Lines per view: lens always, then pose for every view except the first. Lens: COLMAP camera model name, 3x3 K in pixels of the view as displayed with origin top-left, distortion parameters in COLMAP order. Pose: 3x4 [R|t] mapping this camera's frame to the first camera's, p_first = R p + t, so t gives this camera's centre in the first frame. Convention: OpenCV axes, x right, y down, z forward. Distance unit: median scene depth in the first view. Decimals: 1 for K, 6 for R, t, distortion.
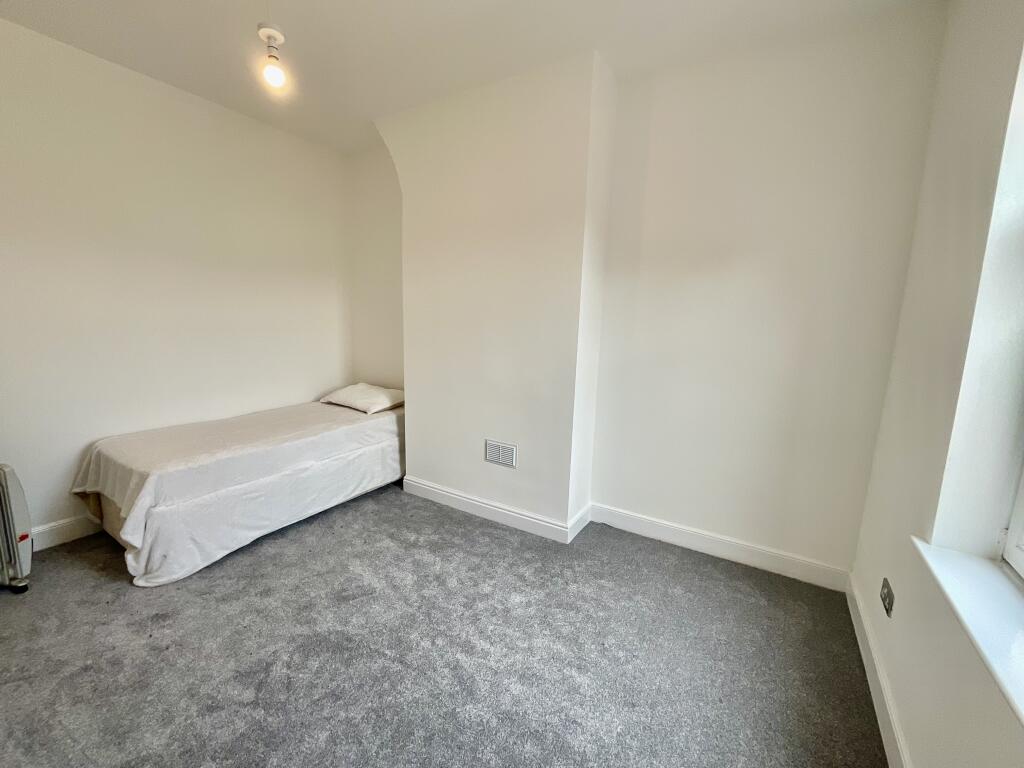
lens RADIAL K [[418.2, 0, 515.8], [0, 418.2, 383.2], [0, 0, 1]] dist [-0.001127, -0.000130]
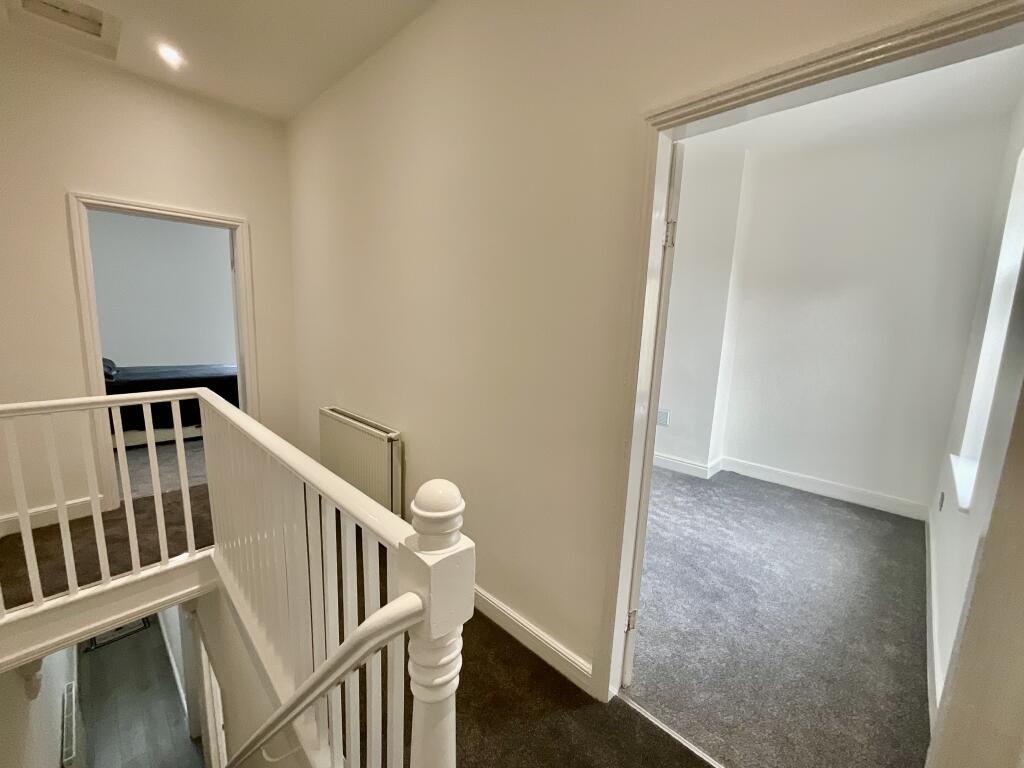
lens RADIAL K [[418.2, 0, 506.3], [0, 418.2, 384.0], [0, 0, 1]] dist [-0.001127, -0.000130]
pose [[0.974183, 0.036906, -0.222721, -0.283666], [-0.040462, 0.999116, -0.011419, 0.111526], [0.222103, 0.020135, 0.974815, -0.679684]]
